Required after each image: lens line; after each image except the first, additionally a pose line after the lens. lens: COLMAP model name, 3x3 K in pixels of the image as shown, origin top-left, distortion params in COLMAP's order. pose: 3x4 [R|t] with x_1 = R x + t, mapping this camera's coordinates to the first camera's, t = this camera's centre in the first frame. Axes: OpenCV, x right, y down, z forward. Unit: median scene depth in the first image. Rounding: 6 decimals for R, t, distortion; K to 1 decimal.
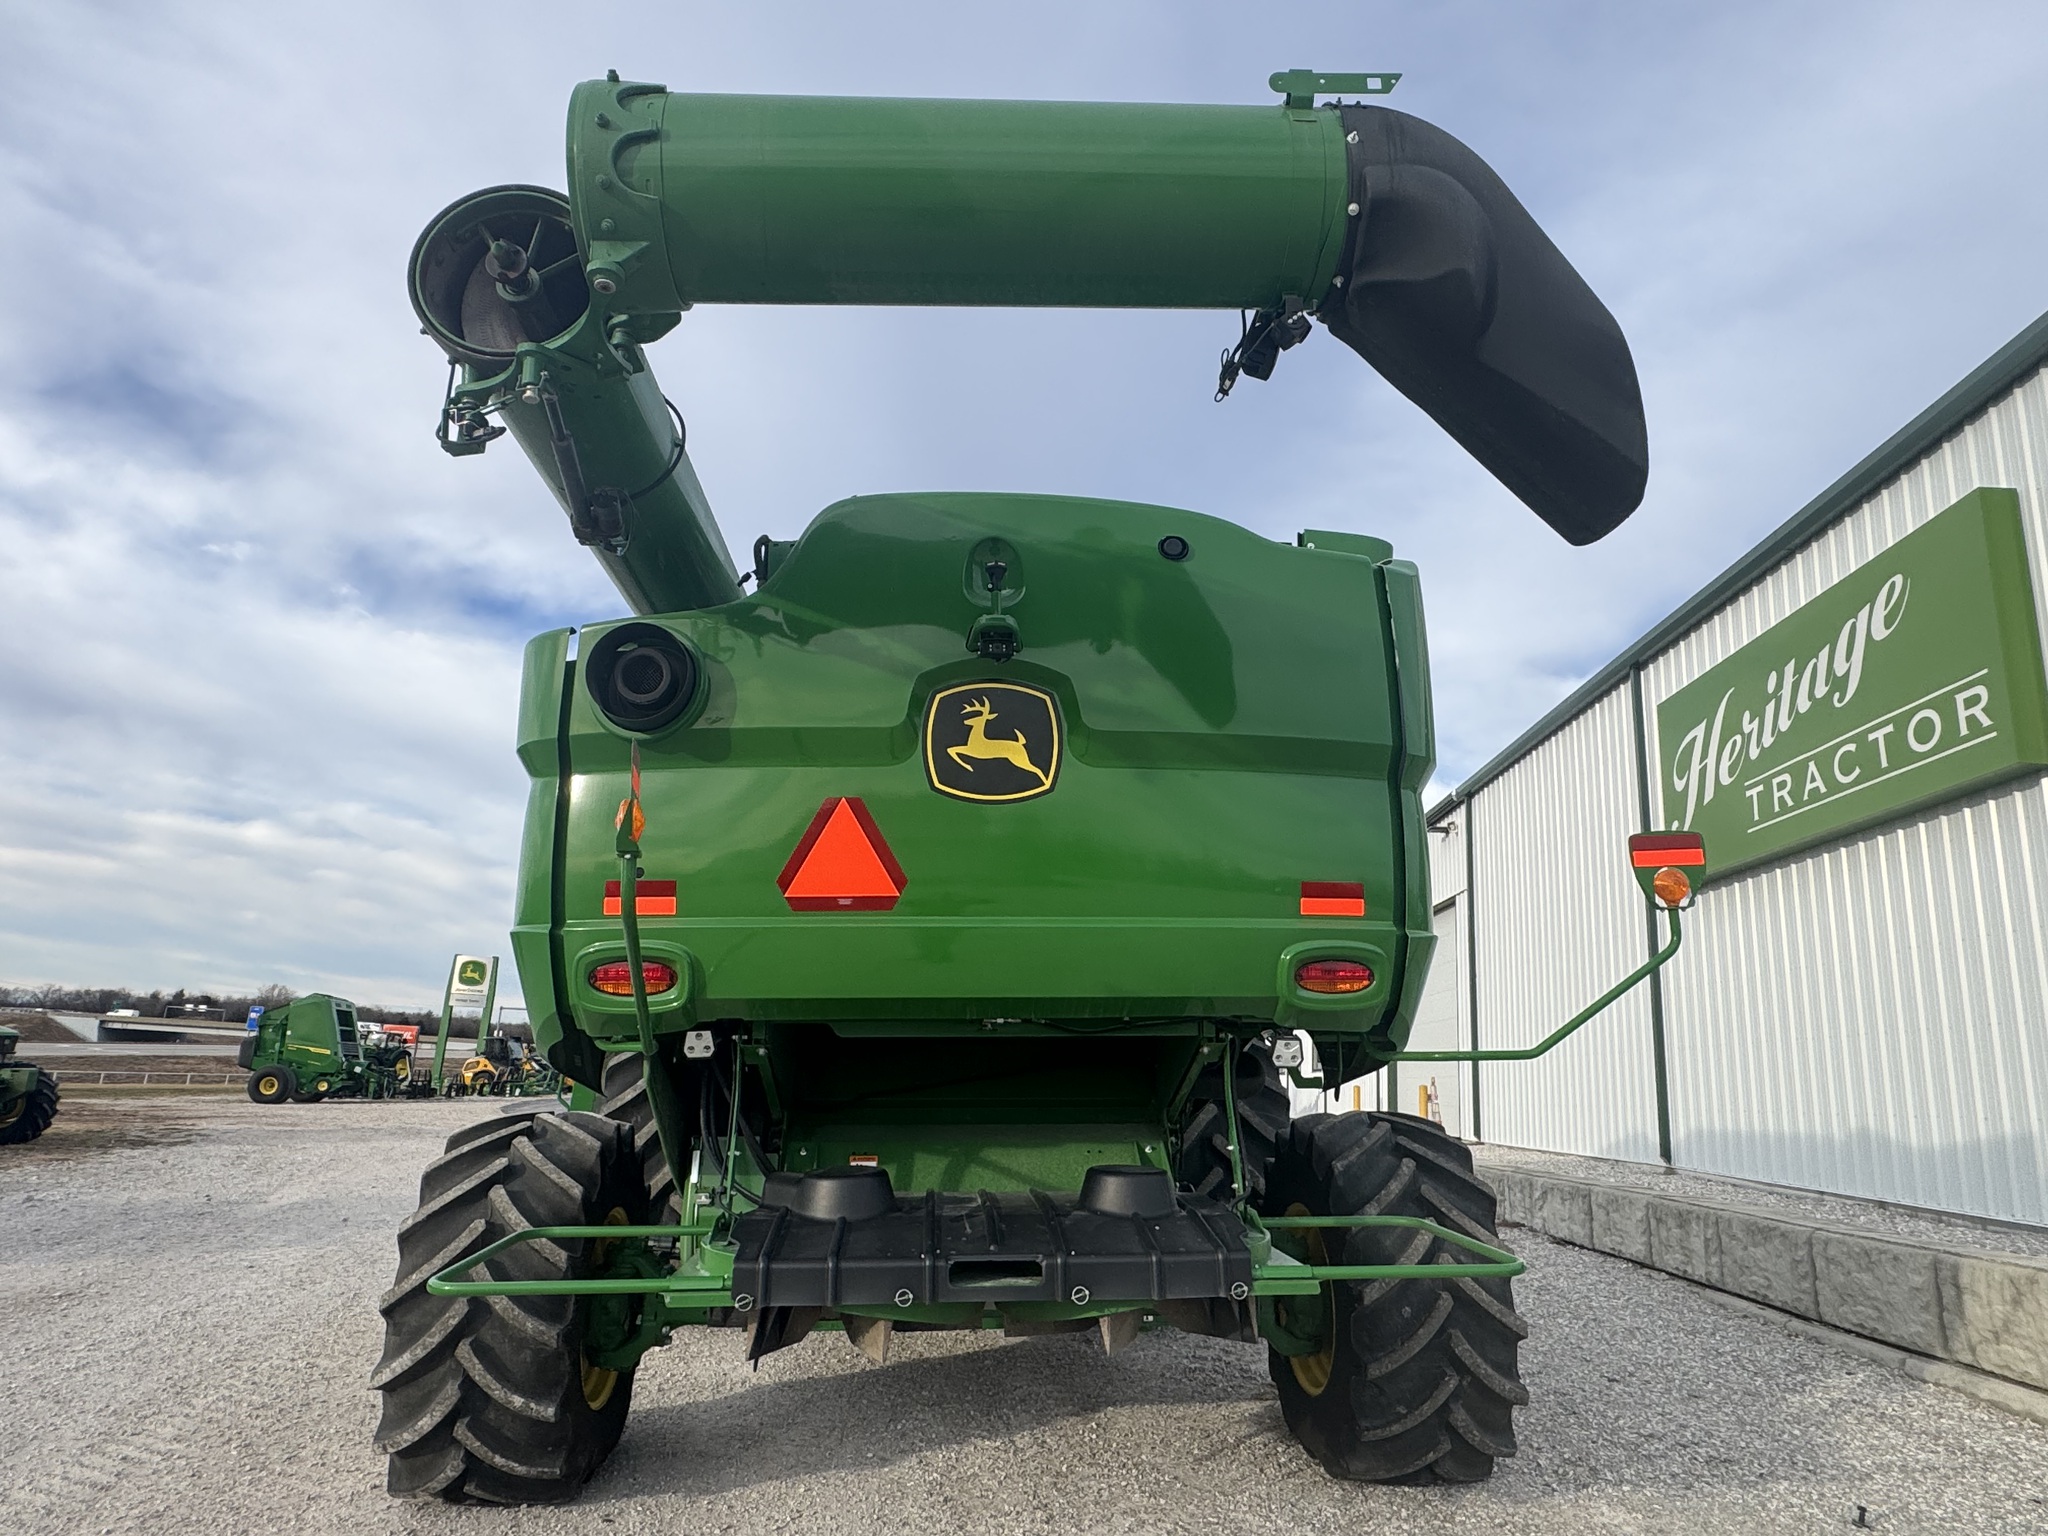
lens RADIAL K [[1239.6, 0, 1024.4], [0, 1239.6, 765.1], [0, 0, 1]] dist [-0.002857, 0.000942]
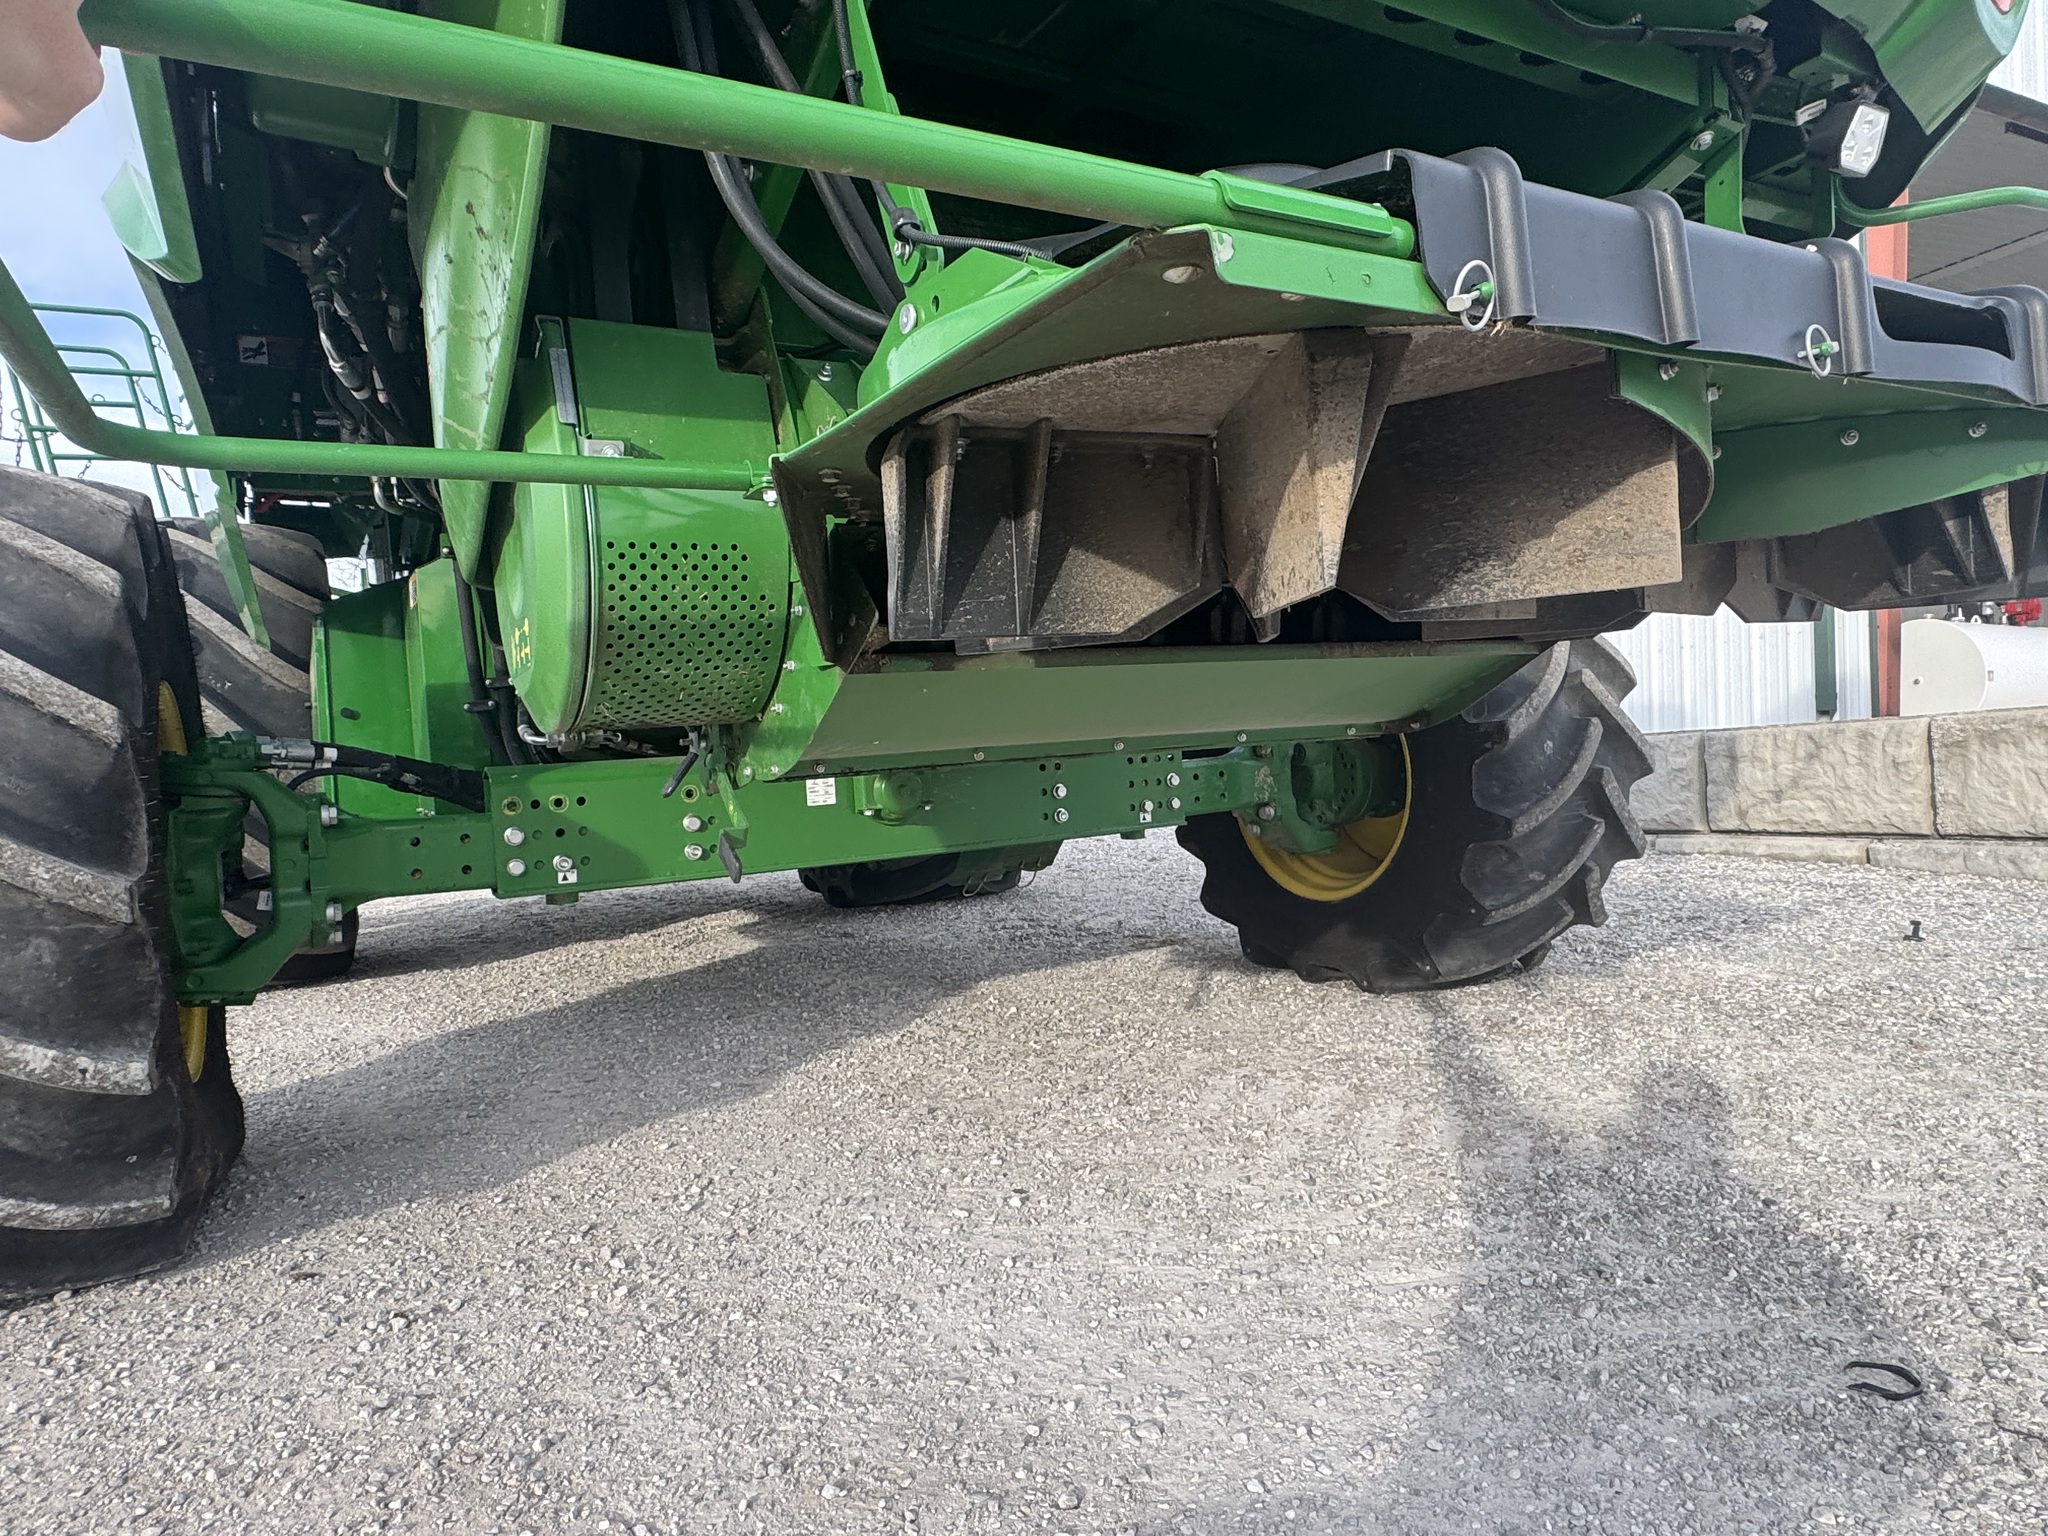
lens RADIAL K [[1239.6, 0, 1026.7], [0, 1239.6, 764.0], [0, 0, 1]] dist [-0.002857, 0.000942]
pose [[0.902428, -0.067195, 0.425569, -0.248579], [-0.036445, 0.972317, 0.230805, 0.279263], [-0.429297, -0.223795, 0.874997, 0.473582]]
